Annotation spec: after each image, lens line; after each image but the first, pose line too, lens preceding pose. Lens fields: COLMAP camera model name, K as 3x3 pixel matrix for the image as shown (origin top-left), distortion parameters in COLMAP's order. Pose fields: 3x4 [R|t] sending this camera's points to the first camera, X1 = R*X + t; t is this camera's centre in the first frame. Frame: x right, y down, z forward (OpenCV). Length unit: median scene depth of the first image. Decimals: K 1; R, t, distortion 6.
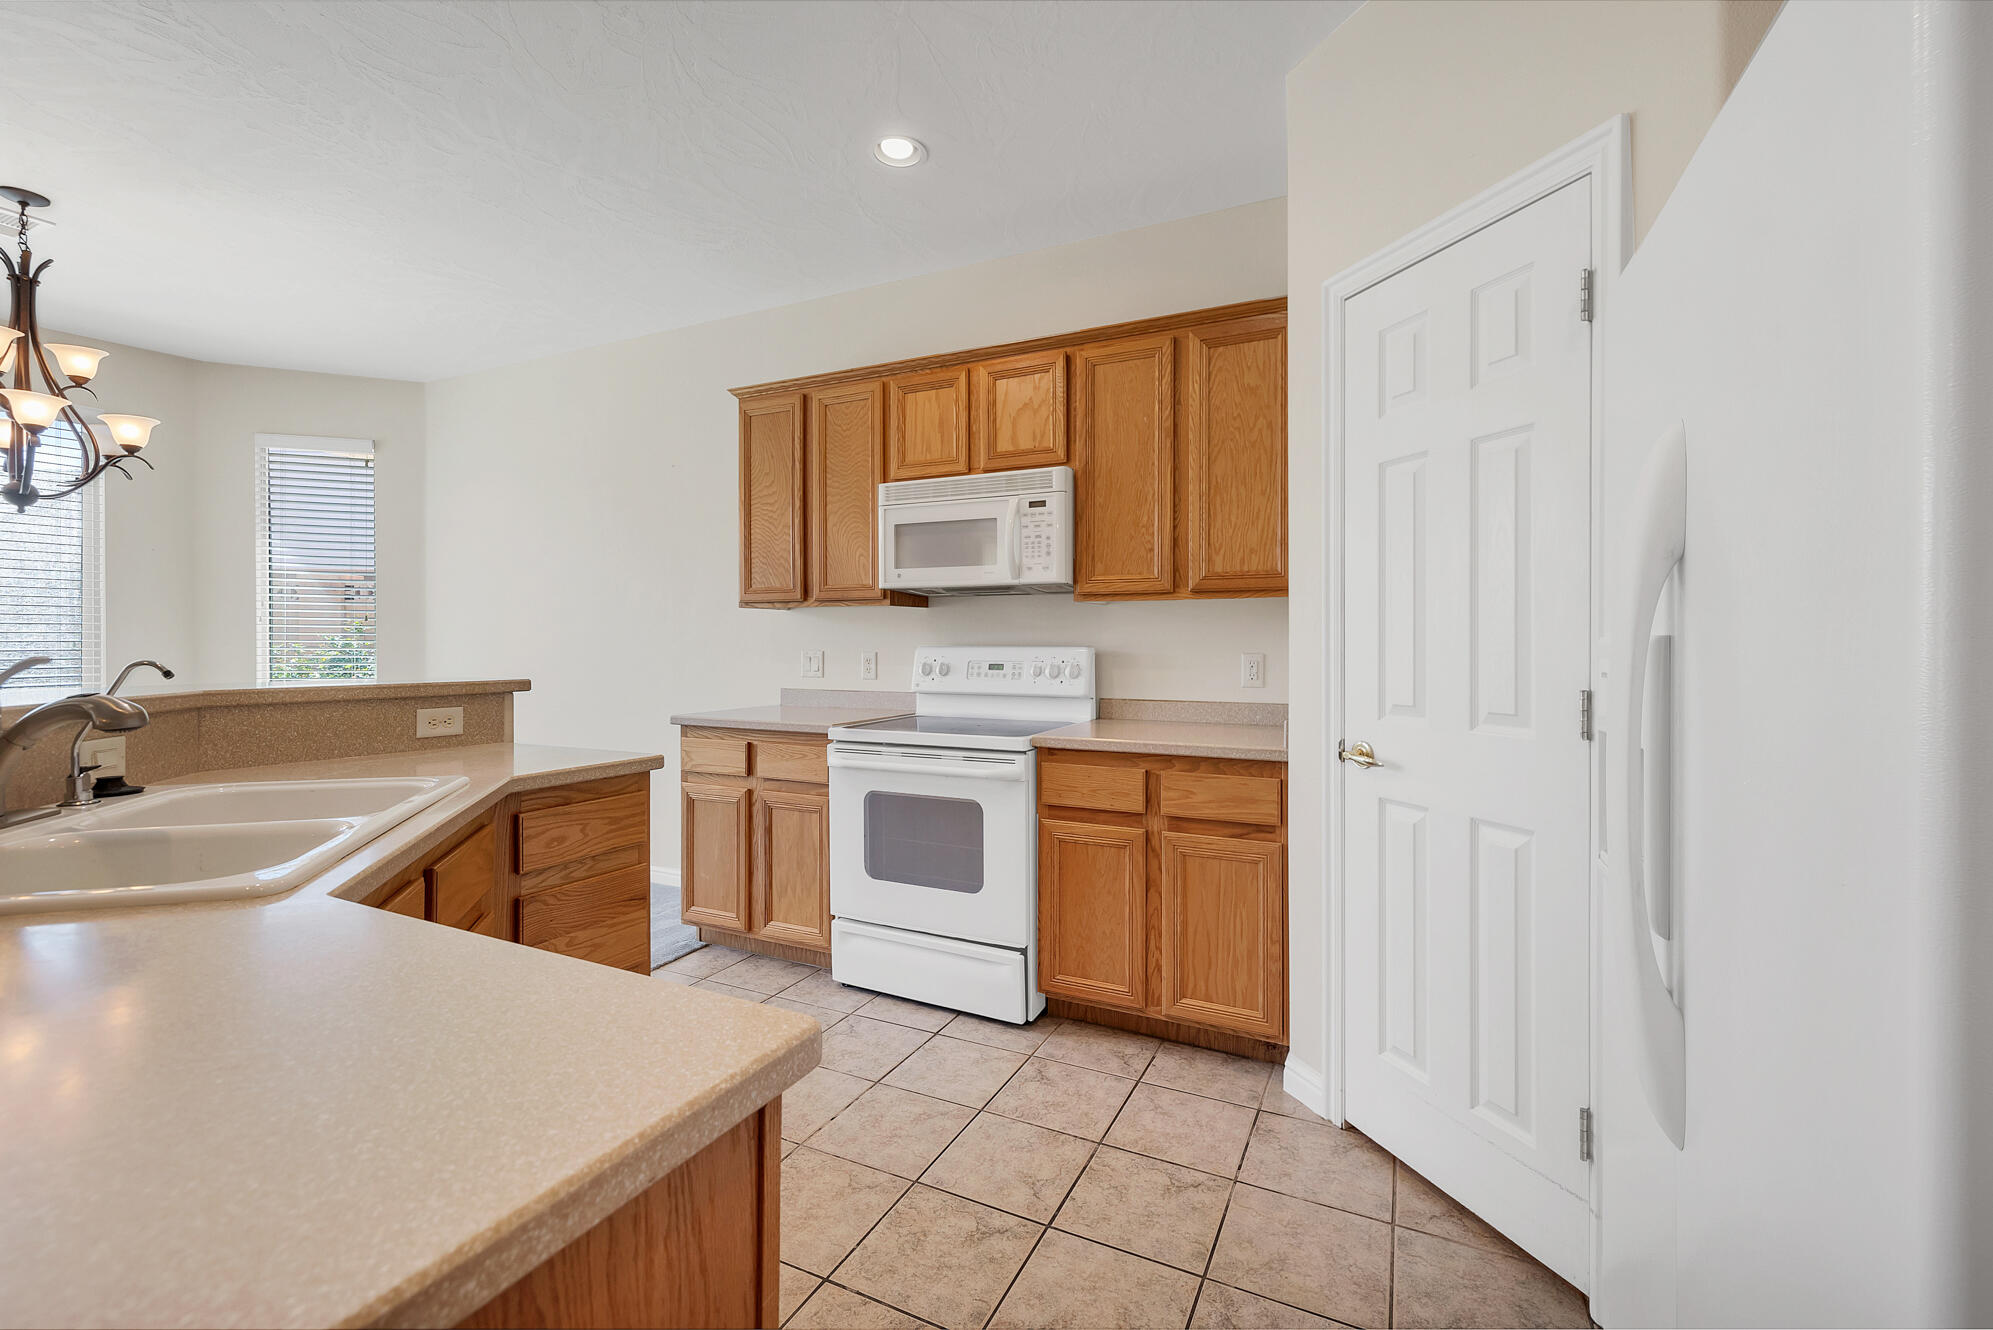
lens RADIAL K [[869.3, 0, 1004.3], [0, 869.3, 641.0], [0, 0, 1]] dist [0.000280, 0.000487]
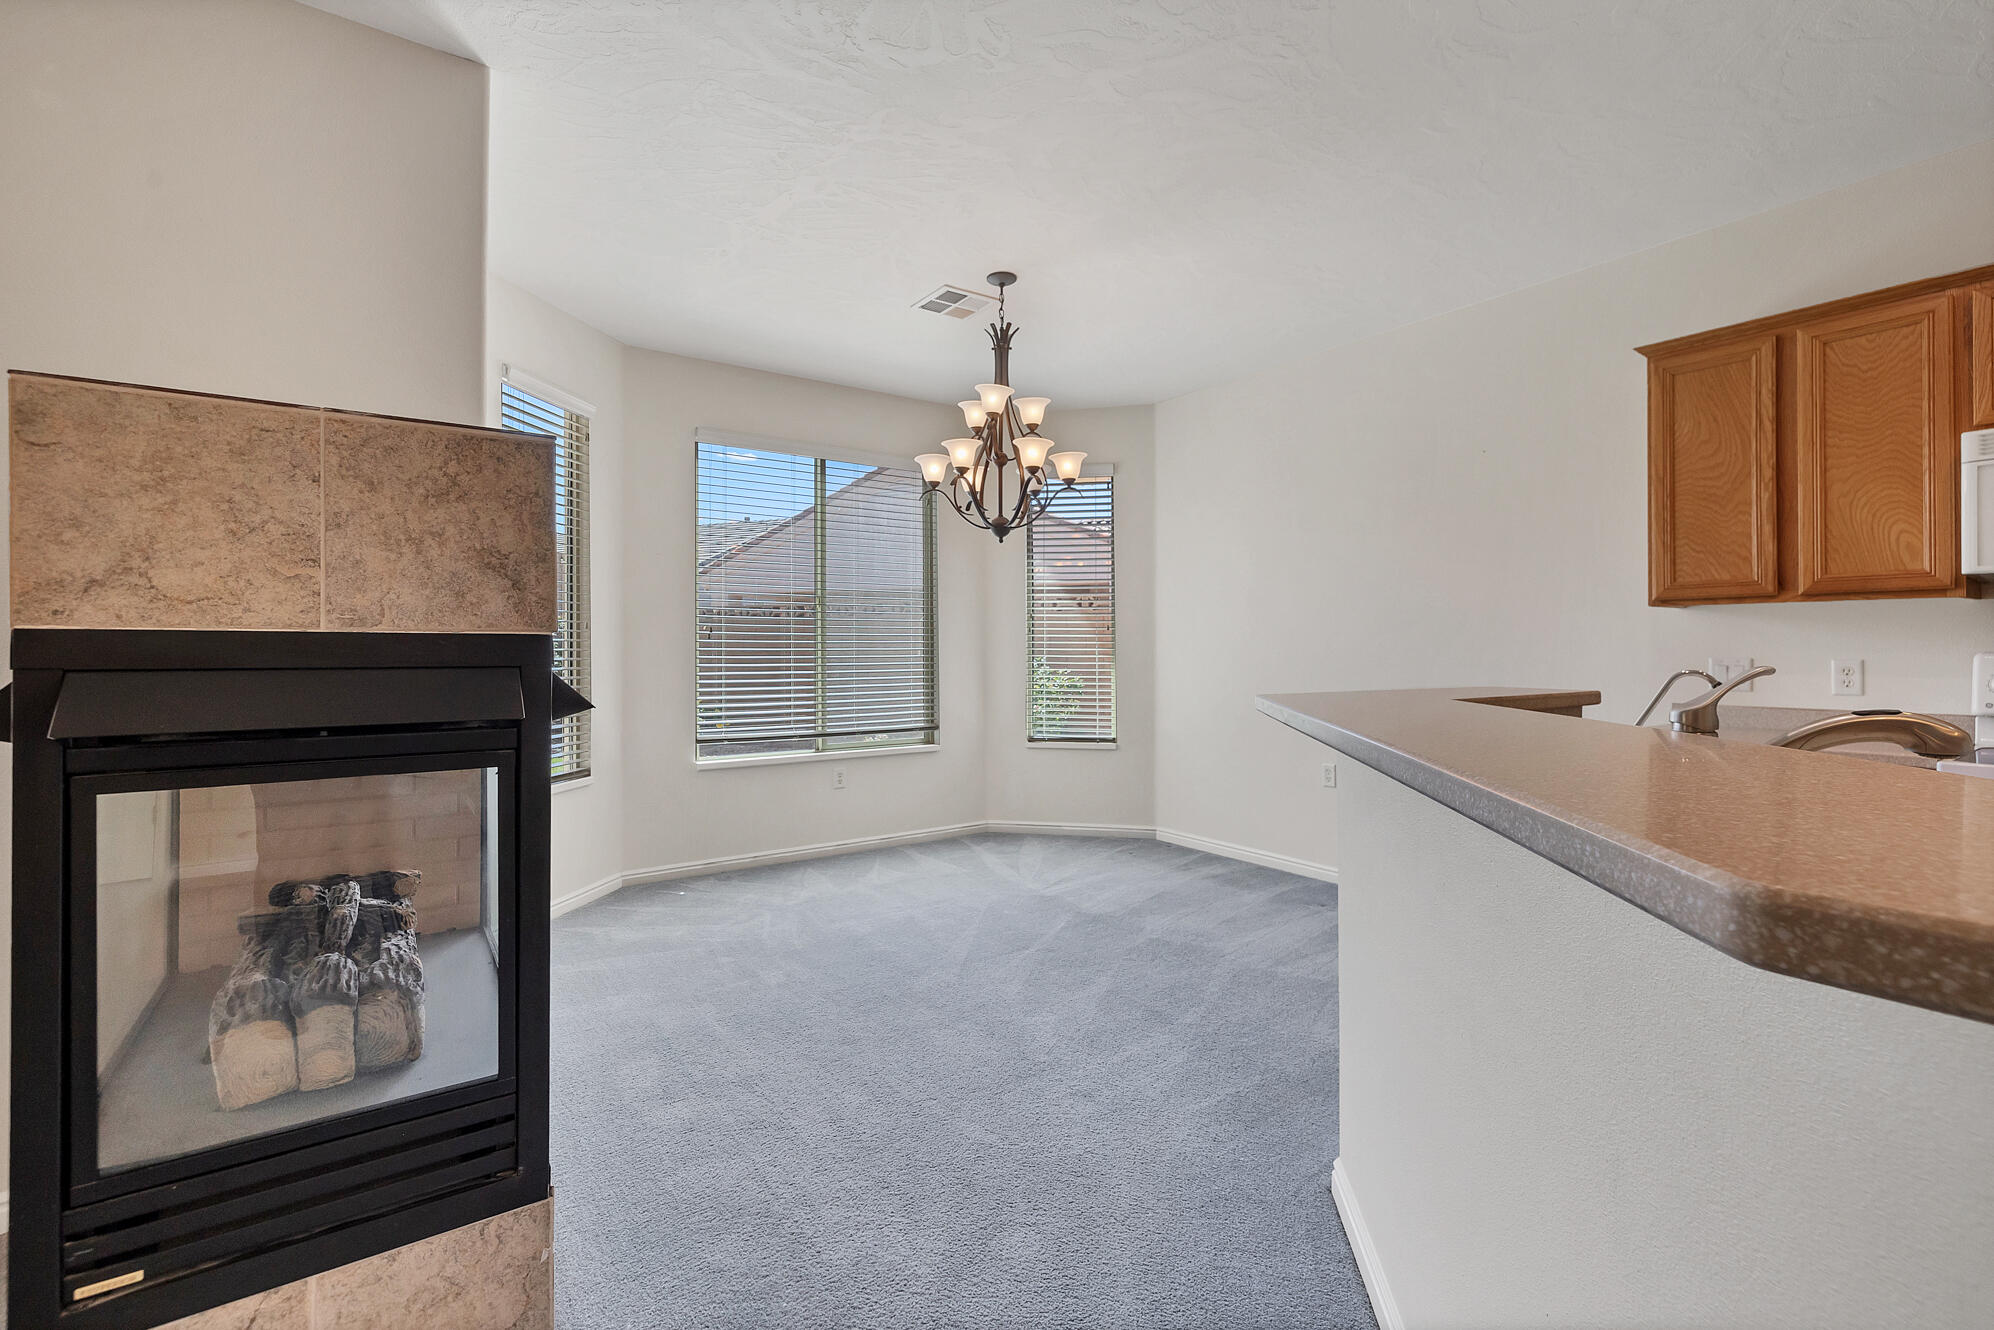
lens RADIAL K [[869.7, 0, 1001.3], [0, 869.7, 650.8], [0, 0, 1]] dist [0.000280, 0.000487]
pose [[0.872626, -0.002105, -0.488385, -0.547228], [0.004257, 0.999986, 0.003296, -0.001509], [0.488371, -0.004955, 0.872622, -0.049528]]
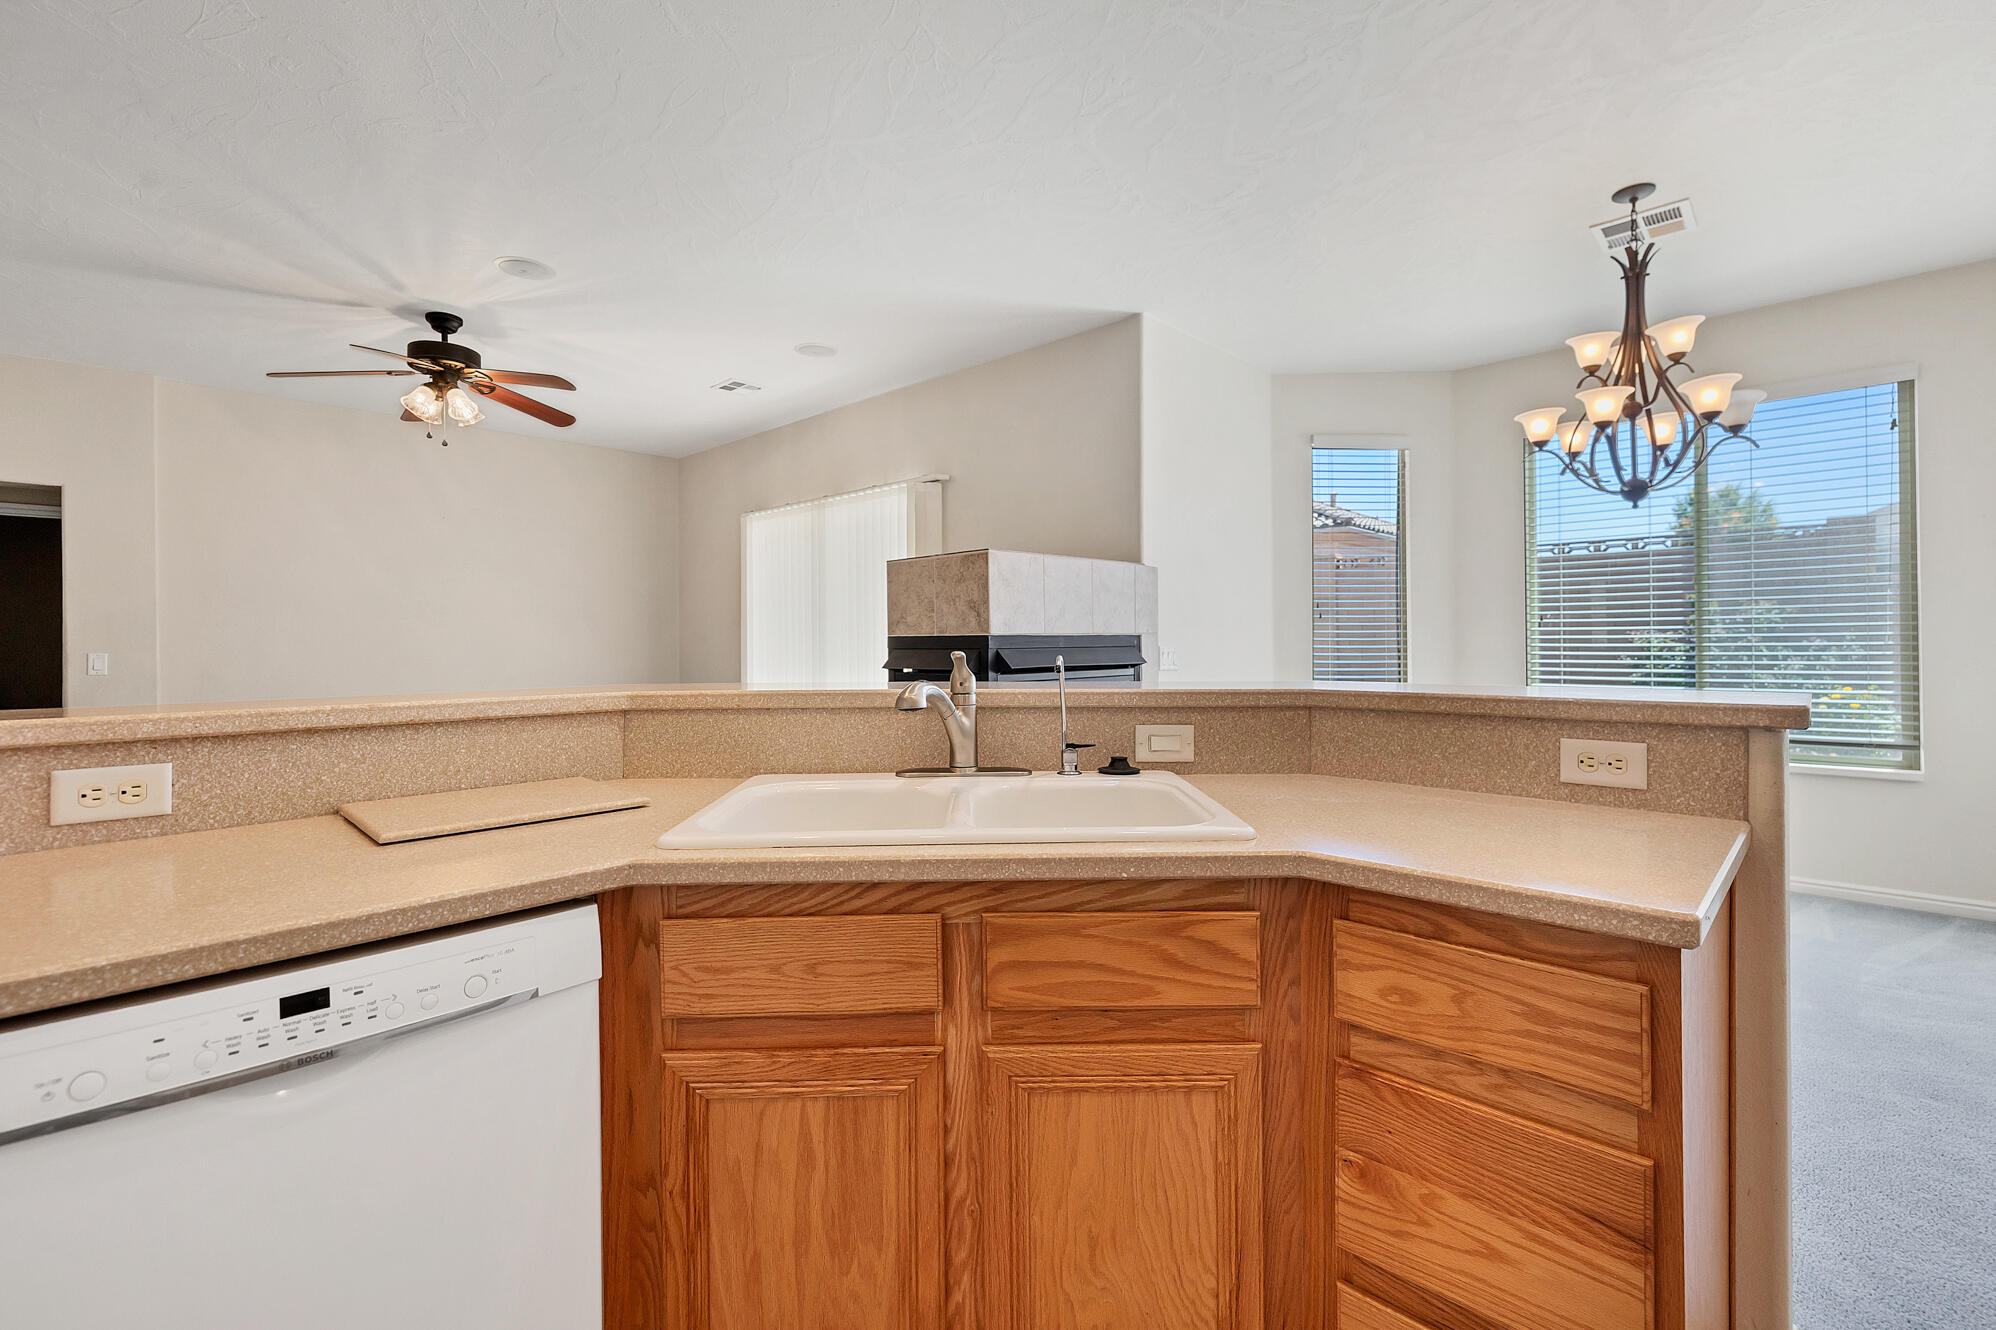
lens RADIAL K [[870.6, 0, 1011.2], [0, 870.6, 647.9], [0, 0, 1]] dist [0.000280, 0.000487]
pose [[-0.312741, 0.006239, -0.949818, 0.056577], [0.010349, 0.999941, 0.003160, 0.003852], [0.949782, -0.008841, -0.312787, 0.632771]]
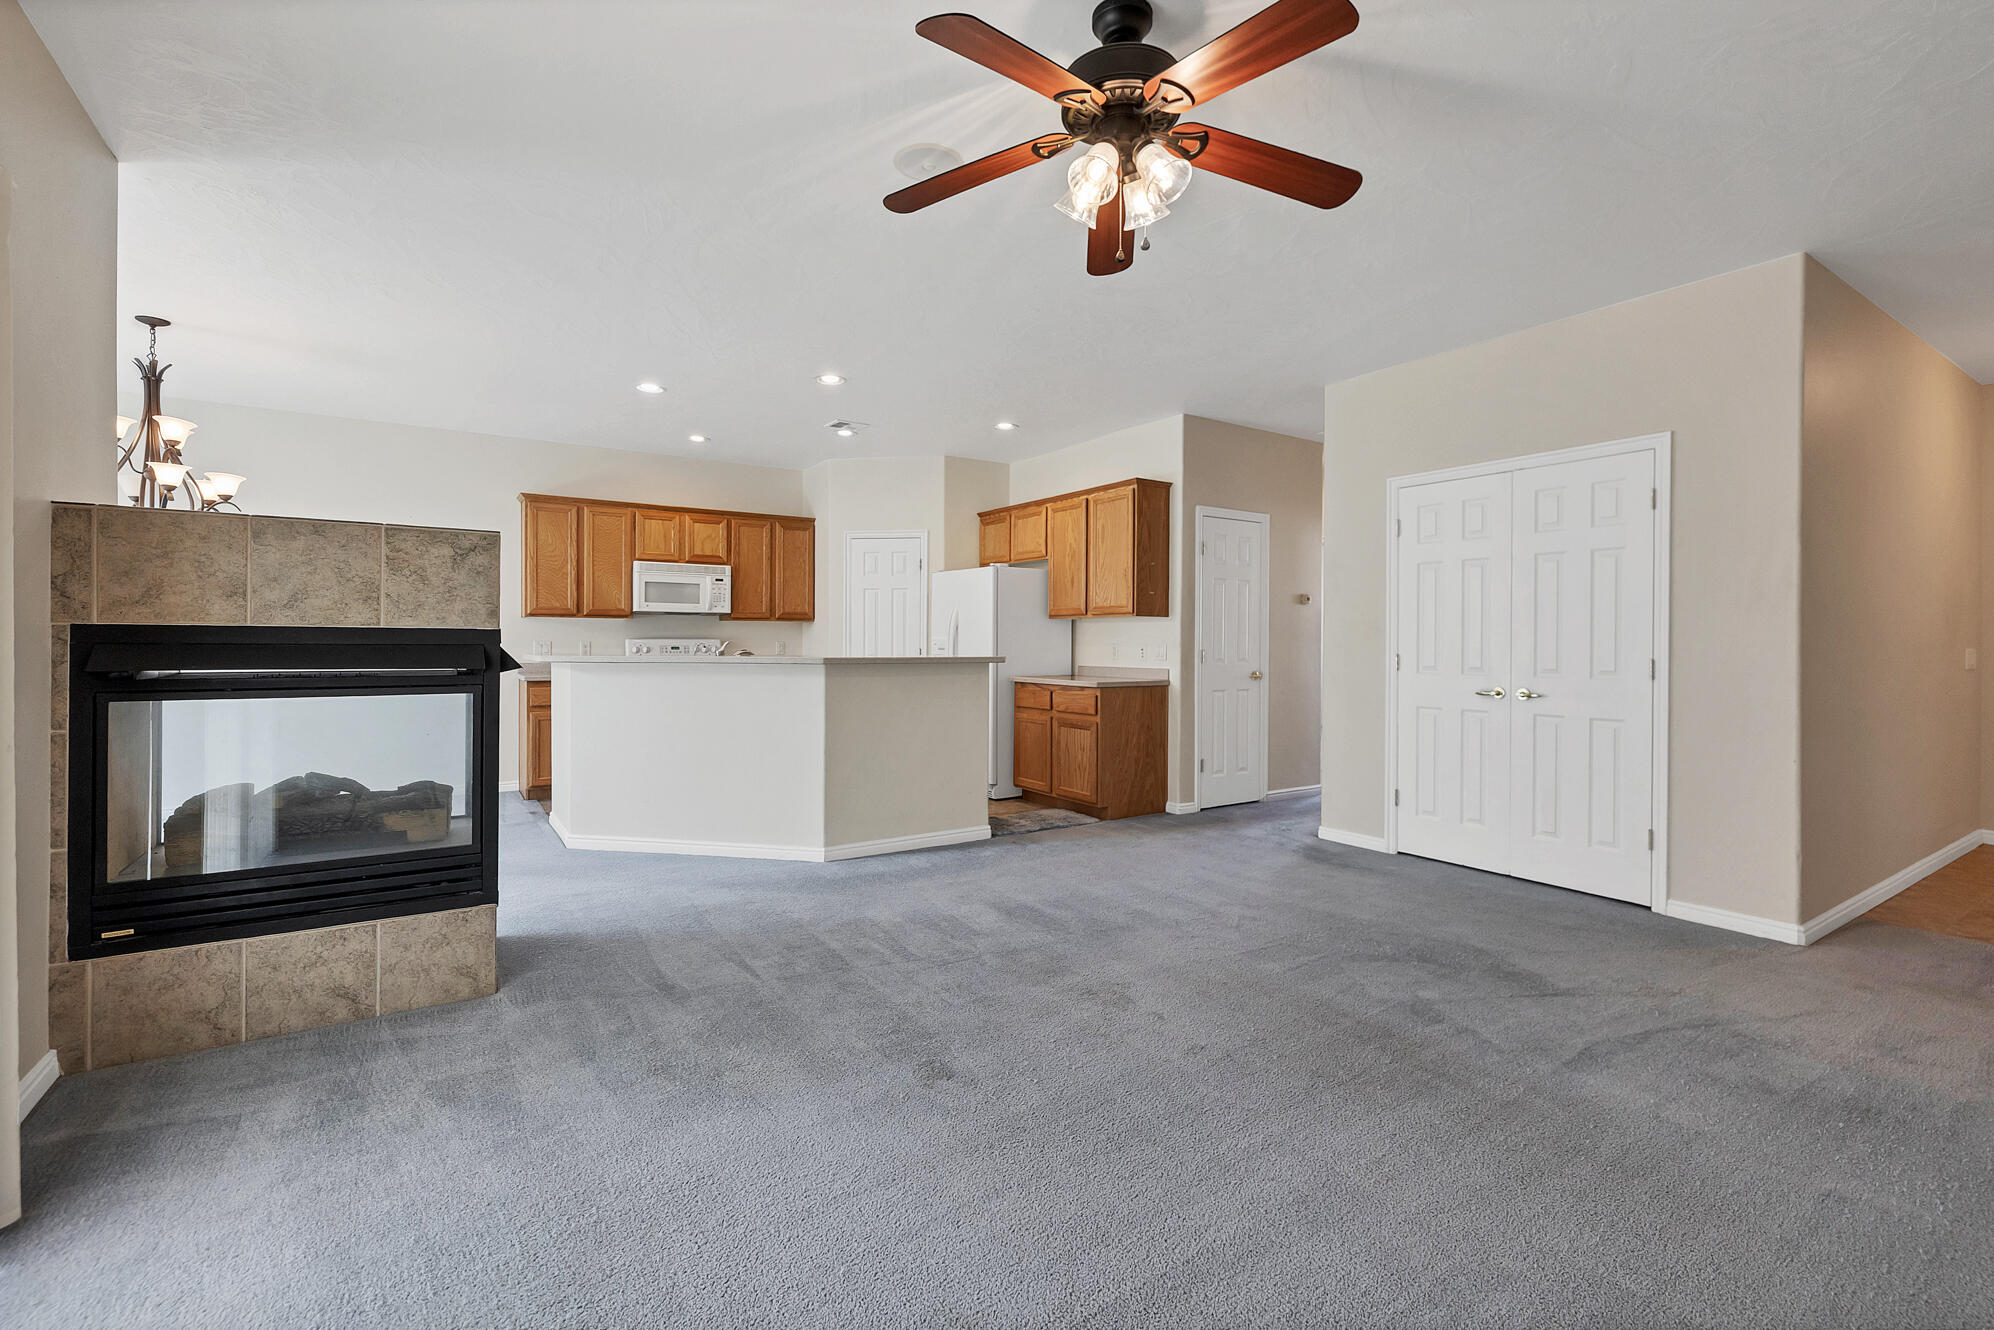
lens RADIAL K [[869.7, 0, 992.8], [0, 869.7, 647.7], [0, 0, 1]] dist [0.000280, 0.000487]
pose [[0.519491, -0.009097, 0.854428, -1.644880], [-0.005522, 0.999887, 0.014003, -0.006825], [-0.854458, -0.011993, 0.519382, -0.917278]]
